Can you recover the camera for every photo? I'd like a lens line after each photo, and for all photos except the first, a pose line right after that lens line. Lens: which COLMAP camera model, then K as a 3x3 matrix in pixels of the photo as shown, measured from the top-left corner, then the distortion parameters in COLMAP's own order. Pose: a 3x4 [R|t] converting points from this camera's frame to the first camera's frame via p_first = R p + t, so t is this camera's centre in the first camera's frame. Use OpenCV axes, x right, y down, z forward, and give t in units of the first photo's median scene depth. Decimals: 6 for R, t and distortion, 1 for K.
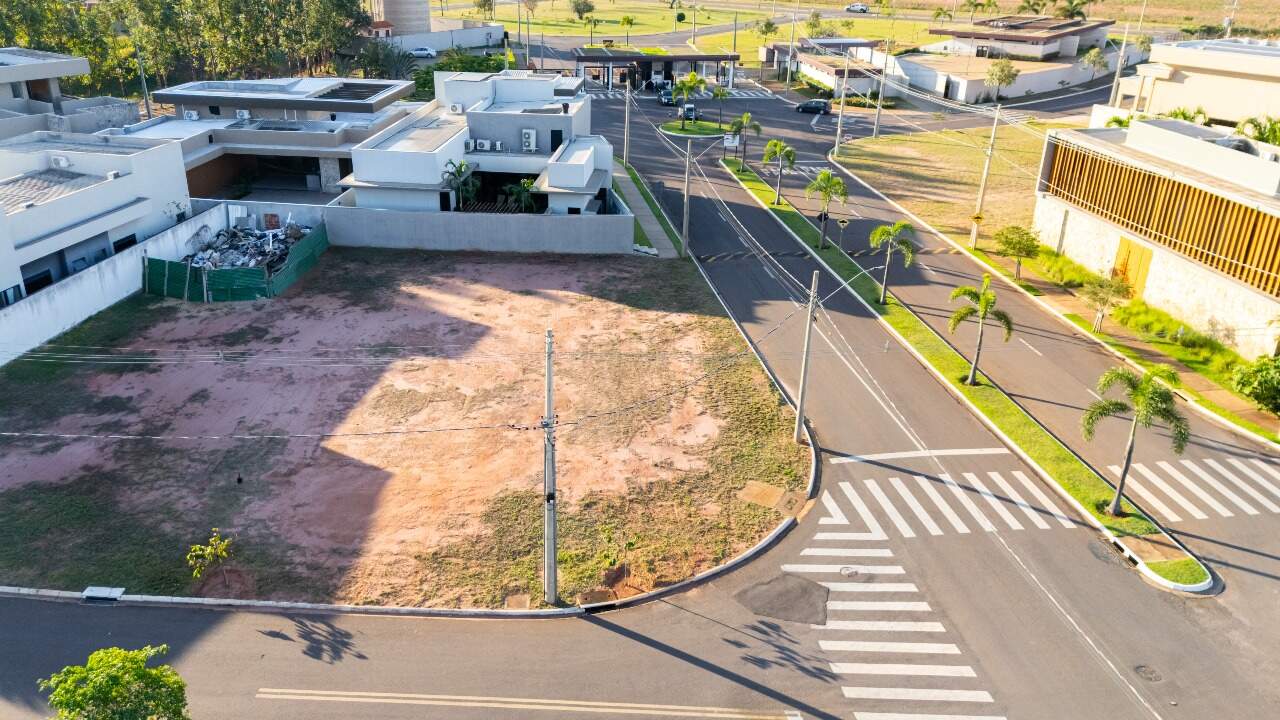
lens RADIAL K [[992.0, 0, 599.9], [0, 992.0, 377.5], [0, 0, 1]] dist [0.052929, -0.027828]
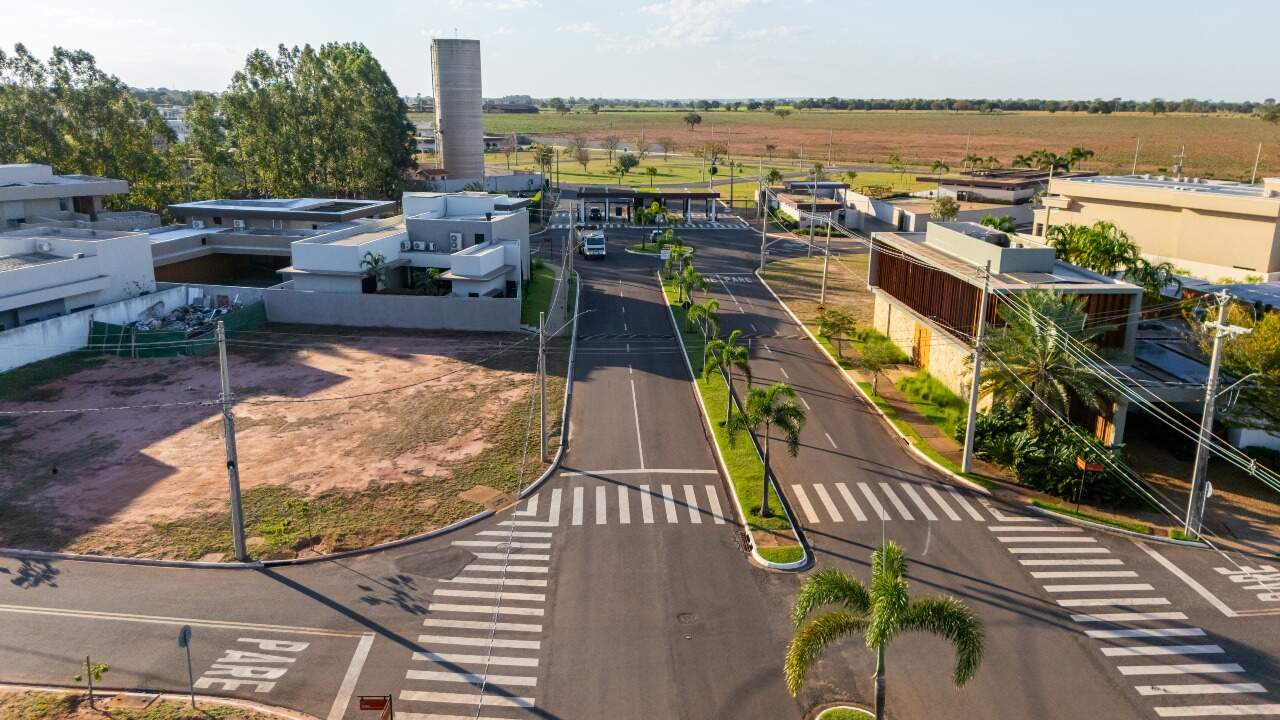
lens RADIAL K [[934.8, 0, 638.4], [0, 934.8, 361.0], [0, 0, 1]] dist [0.068519, -0.065252]
pose [[0.996833, 0.018890, -0.077246, 0.336542], [-0.030995, 0.986848, -0.158650, 0.102463], [0.073233, 0.160542, 0.984308, -0.083817]]
